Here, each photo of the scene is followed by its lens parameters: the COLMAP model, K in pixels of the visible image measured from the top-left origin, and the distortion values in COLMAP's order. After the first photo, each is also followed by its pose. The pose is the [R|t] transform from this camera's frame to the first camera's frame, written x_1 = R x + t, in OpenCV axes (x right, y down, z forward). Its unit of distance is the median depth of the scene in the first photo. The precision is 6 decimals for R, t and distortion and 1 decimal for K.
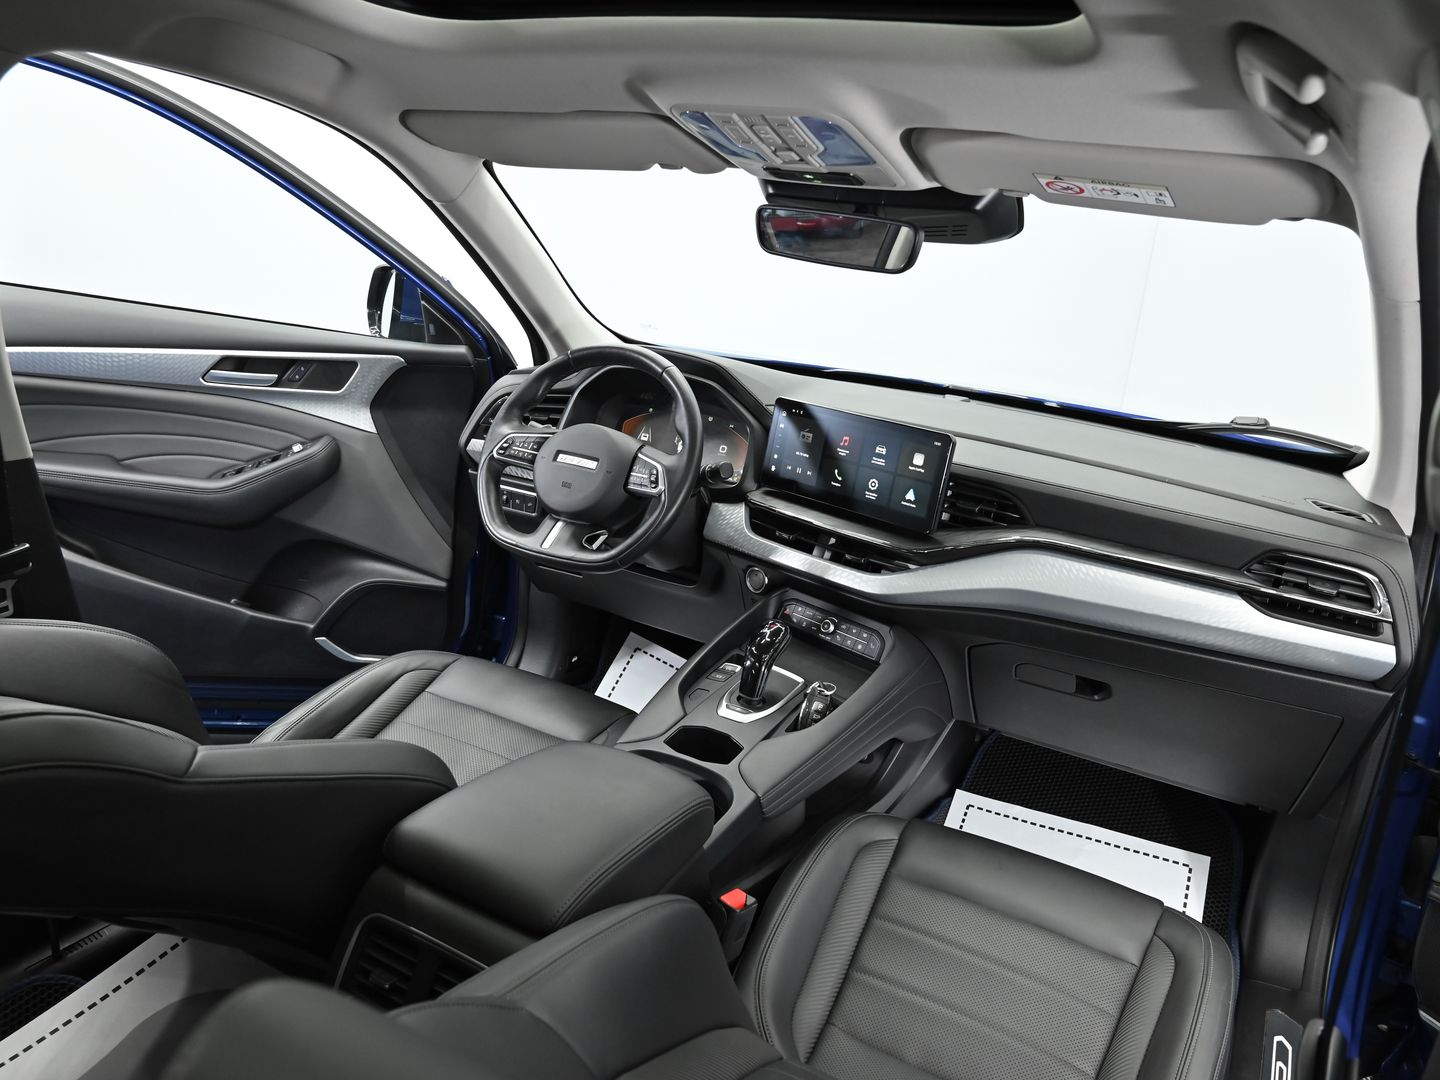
lens RADIAL K [[1072.7, 0, 717.7], [0, 1072.7, 543.8], [0, 0, 1]] dist [-0.010505, -0.006939]
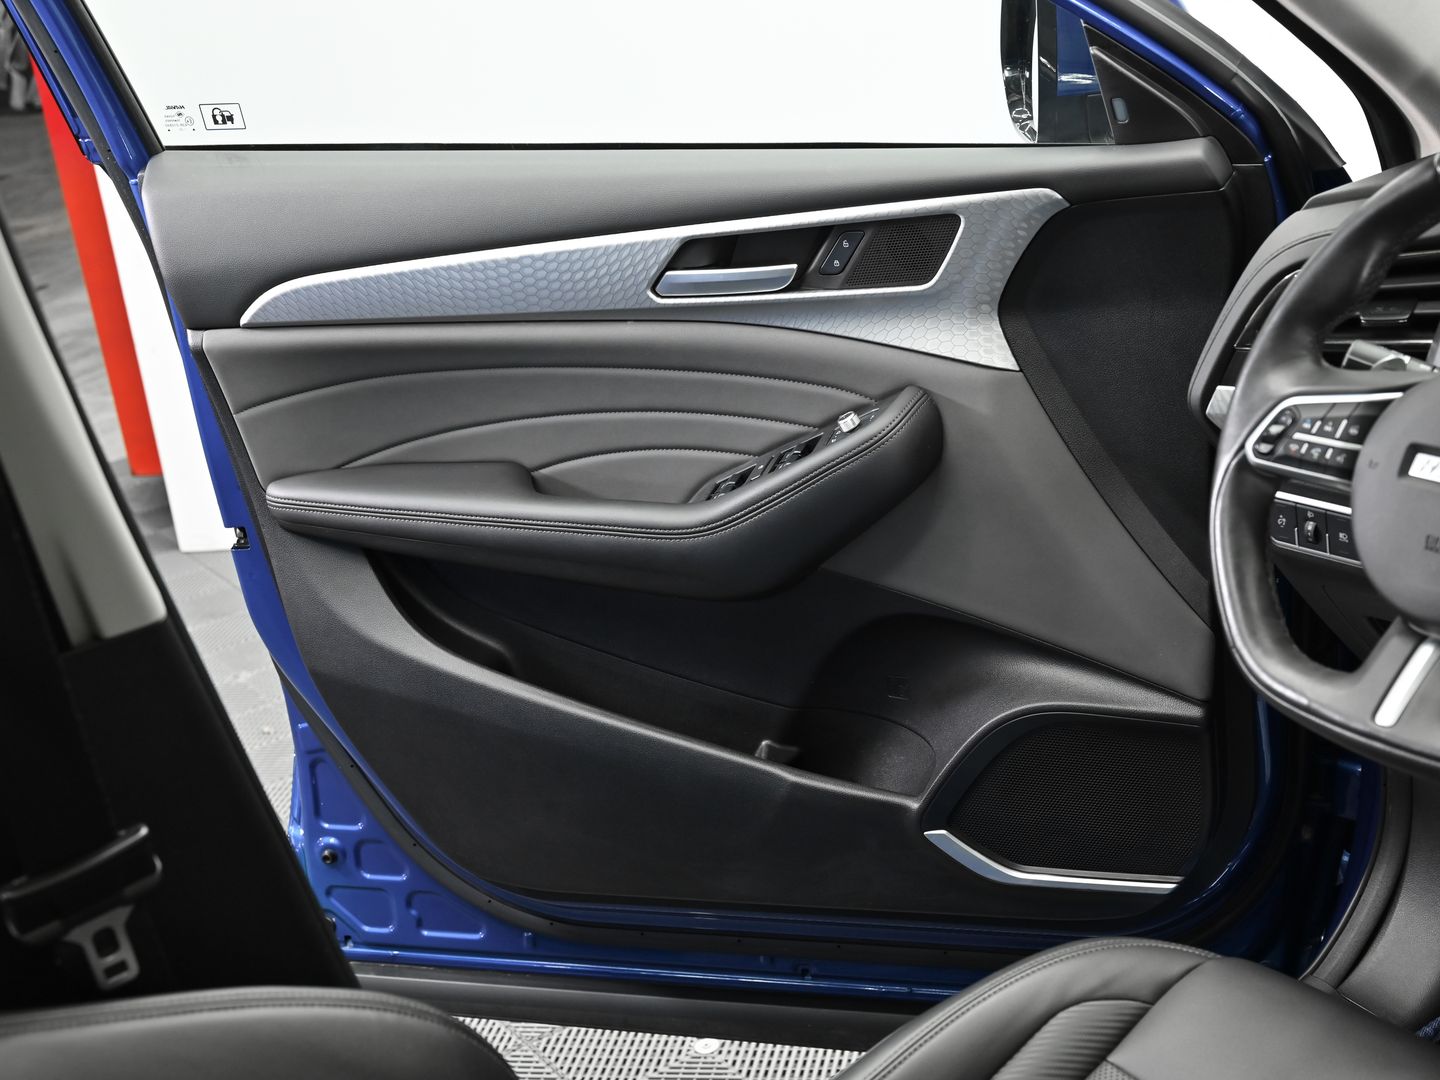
lens RADIAL K [[2071.5, 0, 729.8], [0, 2071.5, 541.1], [0, 0, 1]] dist [-0.030104, 0.000000]
pose [[0.852796, -0.035256, -0.521052, 0.015868], [0.071517, 0.996203, 0.049645, -0.101622], [0.517323, -0.079601, 0.852080, 0.274230]]
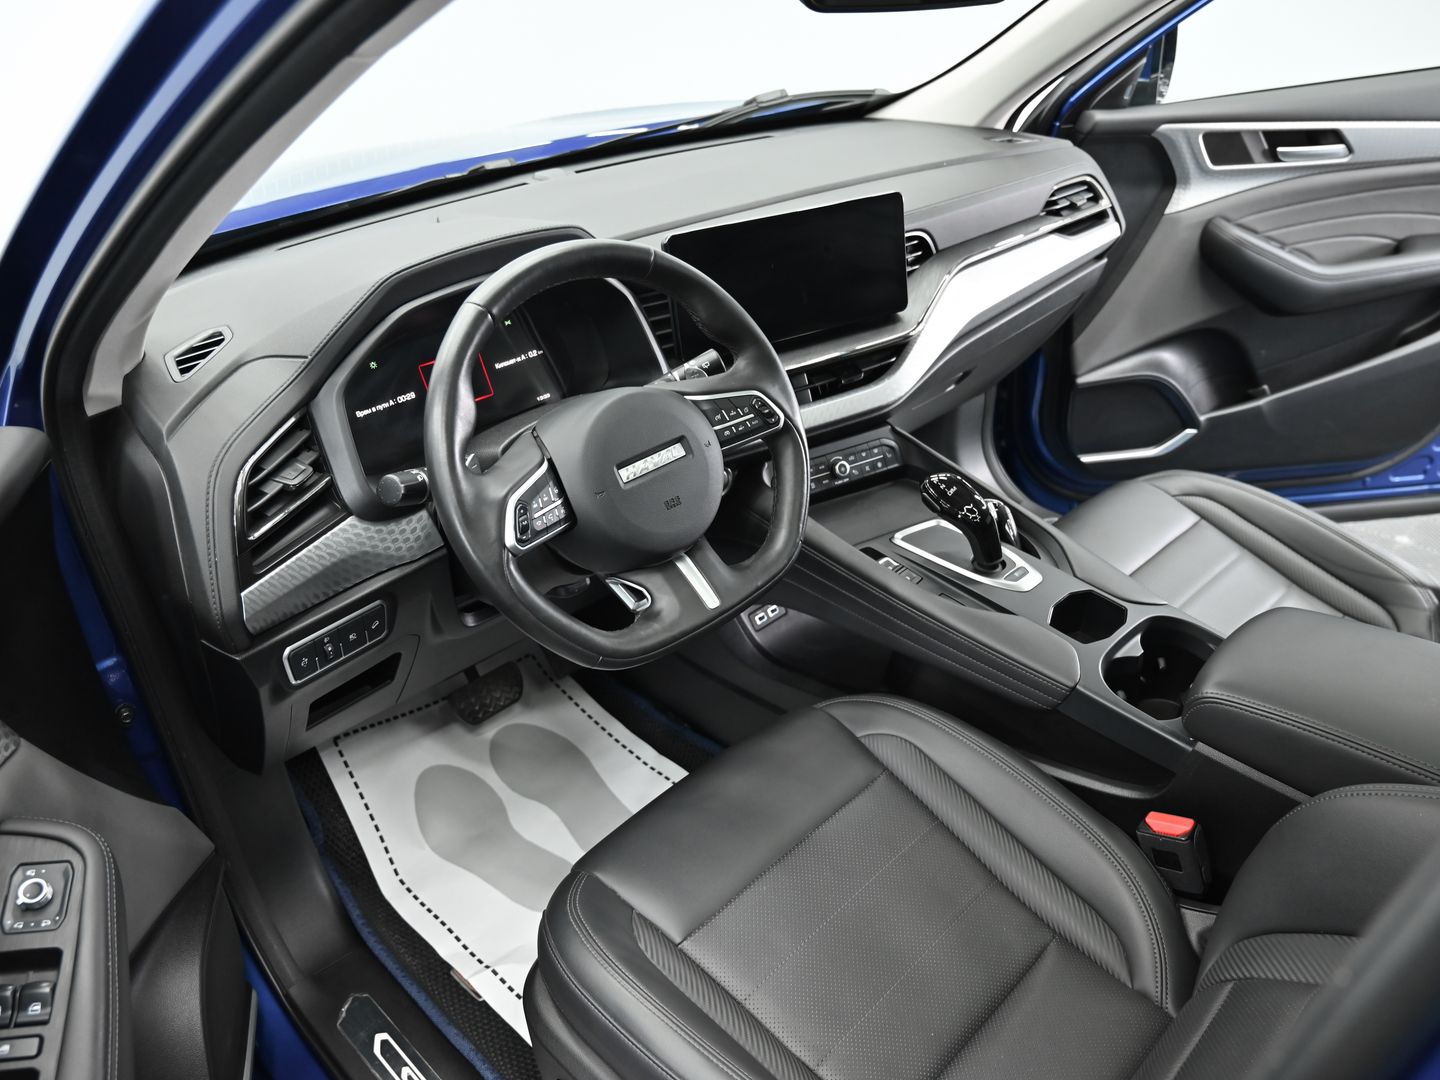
lens RADIAL K [[1072.7, 0, 718.0], [0, 1072.7, 550.5], [0, 0, 1]] dist [-0.010505, -0.006939]
pose [[0.275868, -0.584905, 0.762747, -0.563013], [0.333247, 0.802522, 0.494879, -0.298448], [-0.901578, 0.117662, 0.416308, 0.697039]]
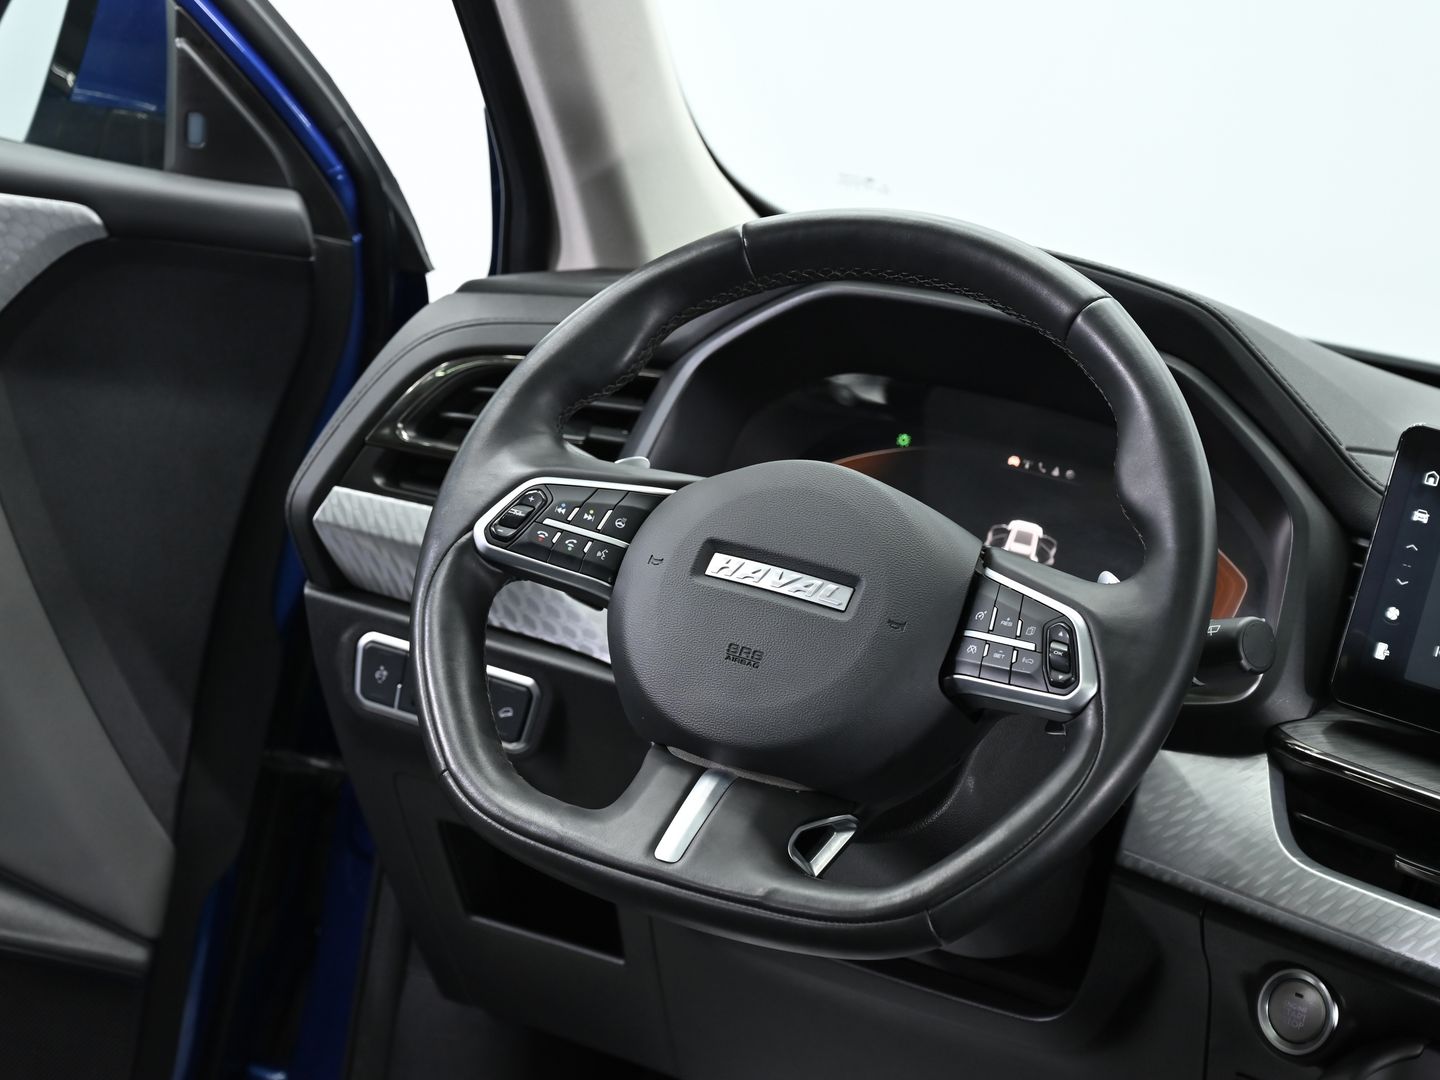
lens RADIAL K [[3122.2, 0, 719.1], [0, 3122.2, 541.5], [0, 0, 1]] dist [0.022821, 0.000000]
pose [[0.994948, 0.075522, 0.066144, -0.197210], [-0.067845, 0.991448, -0.111483, 0.011385], [-0.073998, 0.106433, 0.991563, 0.116098]]
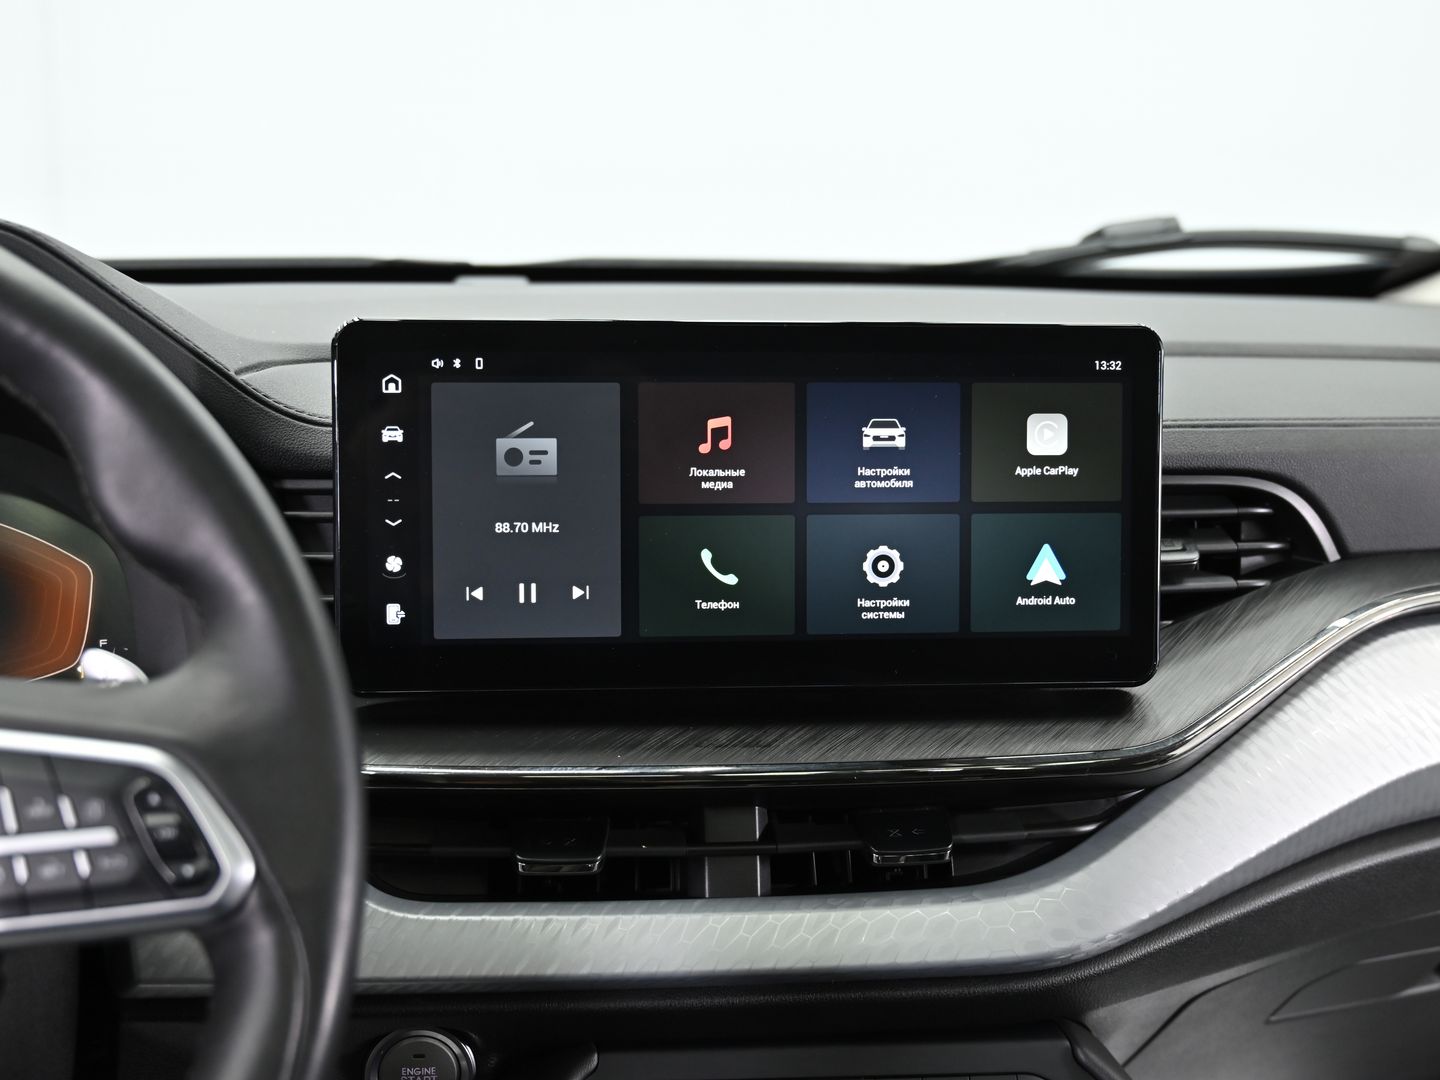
lens RADIAL K [[1796.7, 0, 716.9], [0, 1796.7, 539.8], [0, 0, 1]] dist [-0.004018, 0.000000]
pose [[0.646812, -0.234283, 0.725773, -0.188202], [0.256179, 0.963095, 0.082584, -0.100007], [-0.718336, 0.132511, 0.682960, 0.659914]]
